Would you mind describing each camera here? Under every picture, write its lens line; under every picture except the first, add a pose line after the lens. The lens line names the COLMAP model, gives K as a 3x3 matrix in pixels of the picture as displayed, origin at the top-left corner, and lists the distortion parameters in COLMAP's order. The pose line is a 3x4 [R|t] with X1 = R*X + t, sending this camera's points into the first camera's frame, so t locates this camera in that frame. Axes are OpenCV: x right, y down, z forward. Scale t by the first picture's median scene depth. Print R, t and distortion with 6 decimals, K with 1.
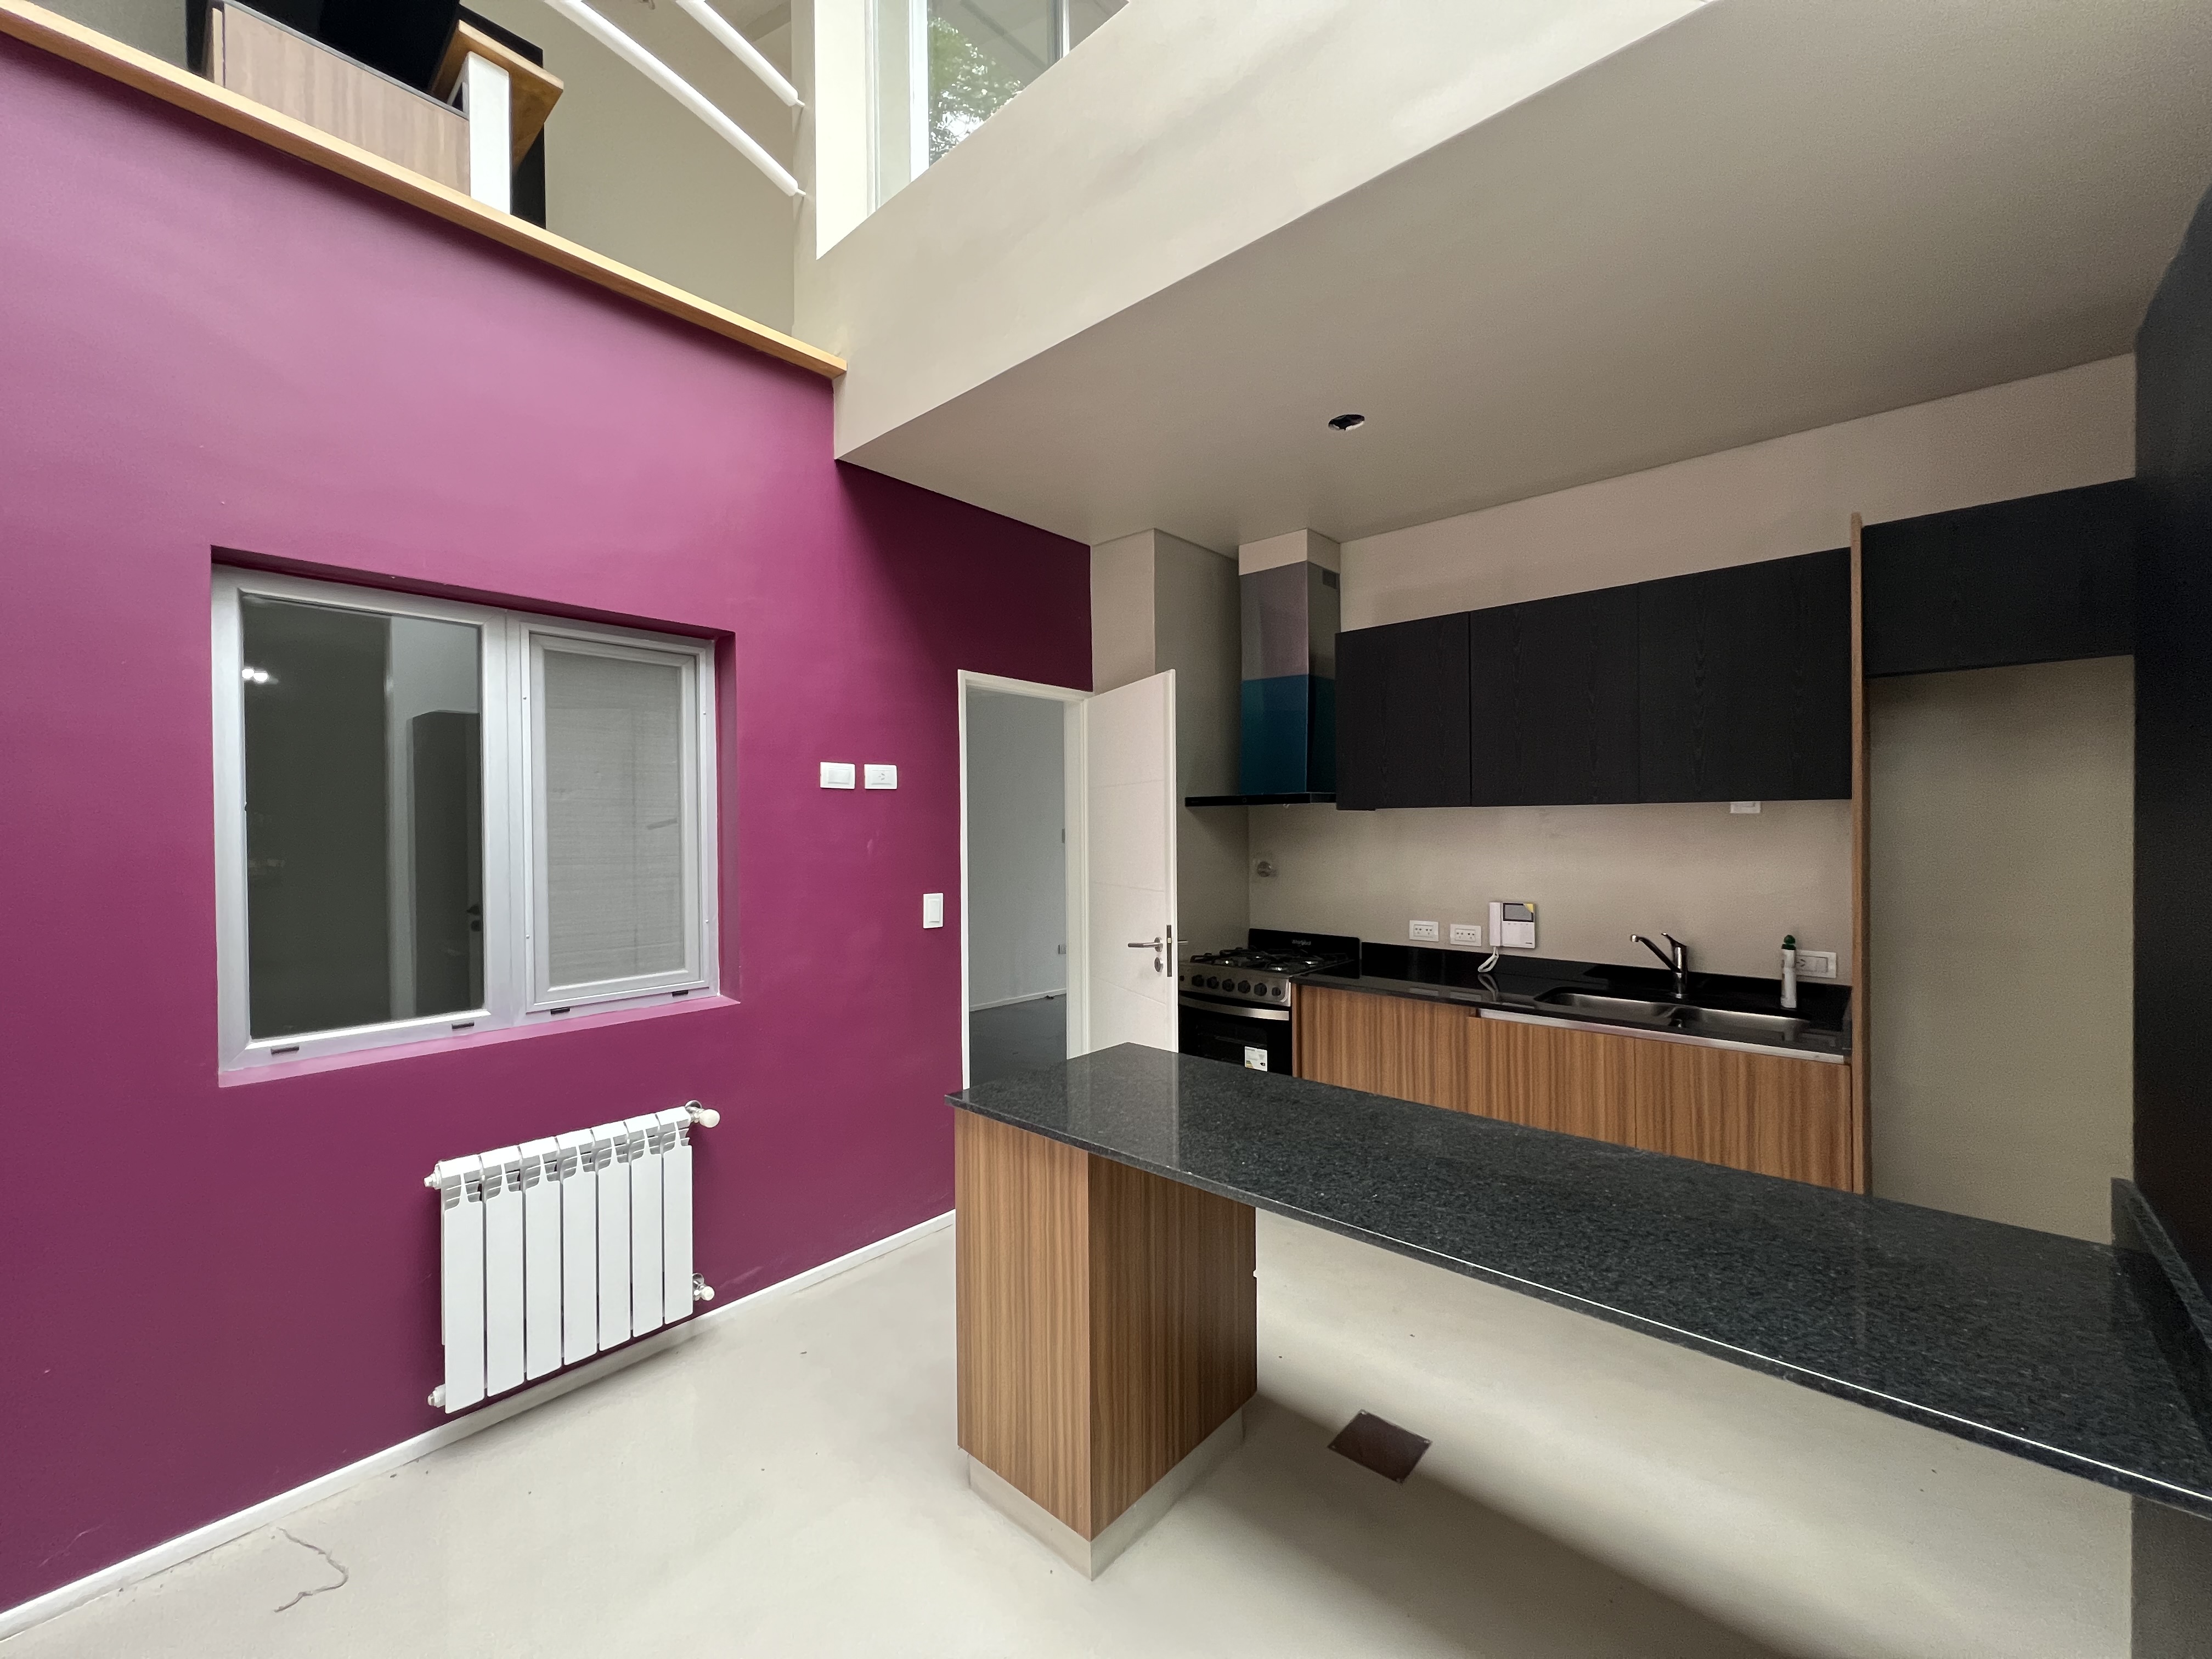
lens RADIAL K [[882.4, 0, 1102.2], [0, 882.4, 831.1], [0, 0, 1]] dist [0.002404, 0.000054]
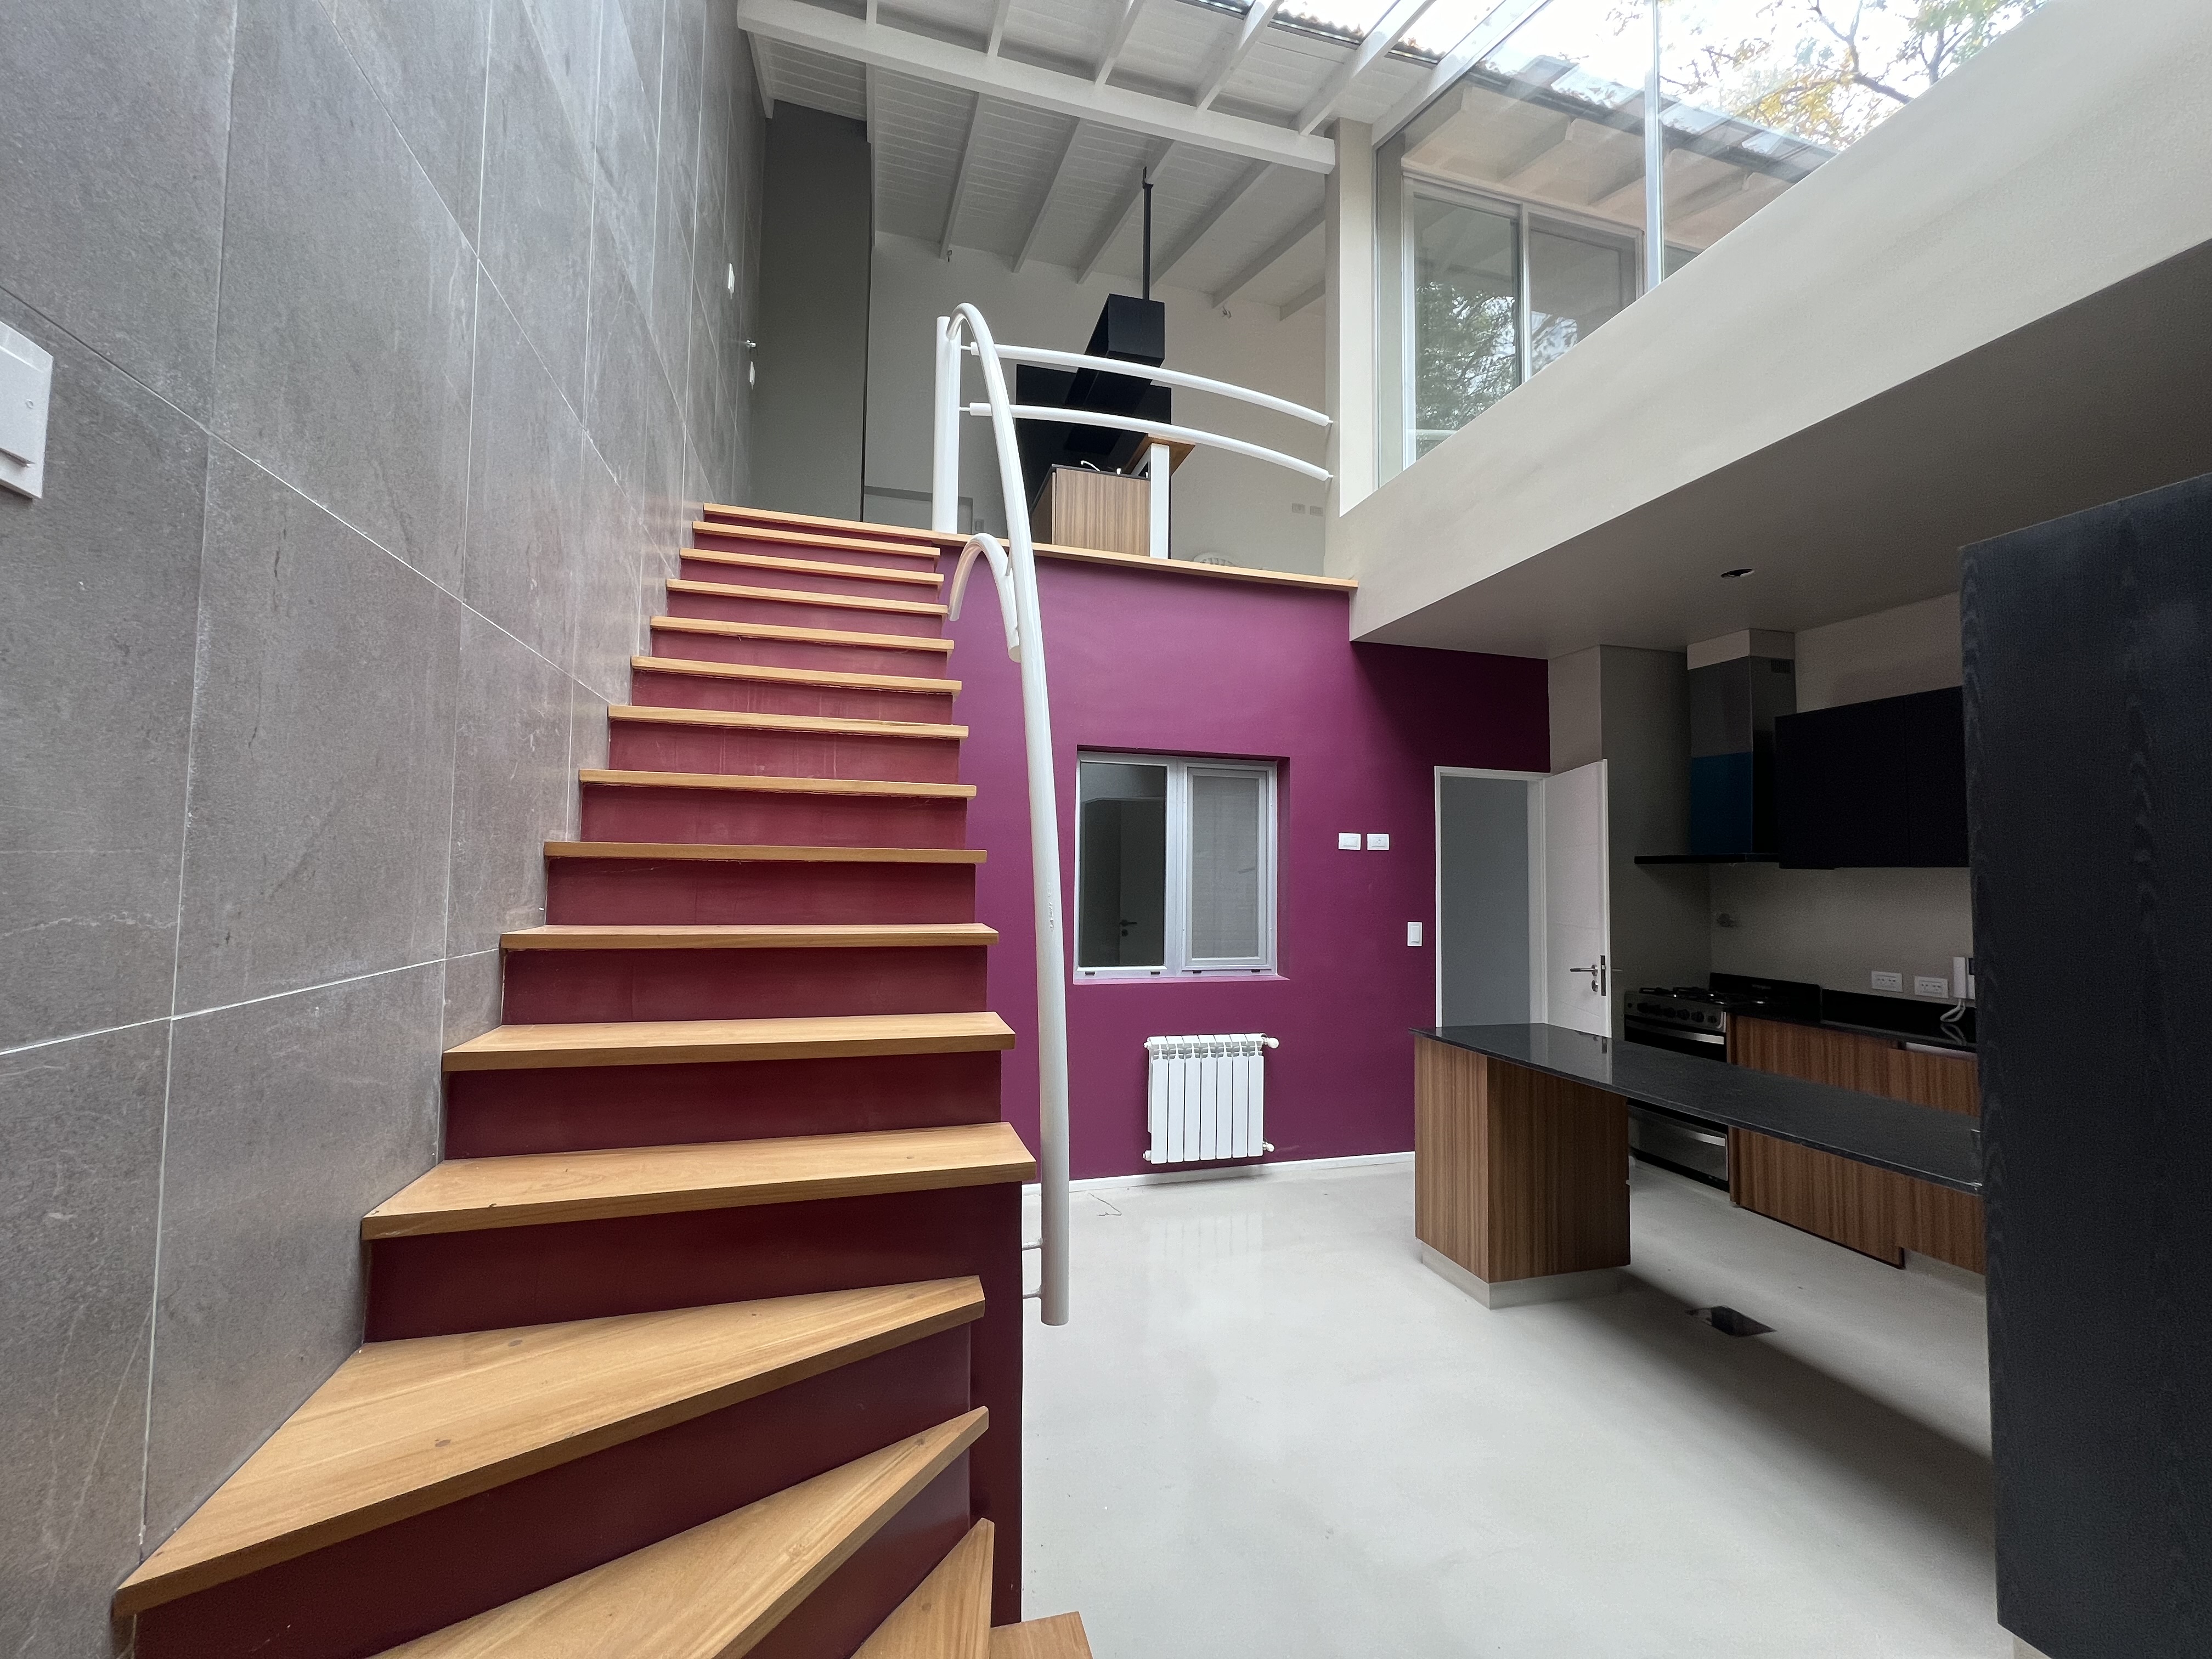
lens RADIAL K [[882.4, 0, 1102.2], [0, 882.4, 831.1], [0, 0, 1]] dist [0.002404, 0.000054]
pose [[0.843289, -0.008231, -0.537398, 0.164689], [-0.024160, 0.998291, -0.053202, 0.011778], [0.536917, 0.057848, 0.841649, -0.531996]]
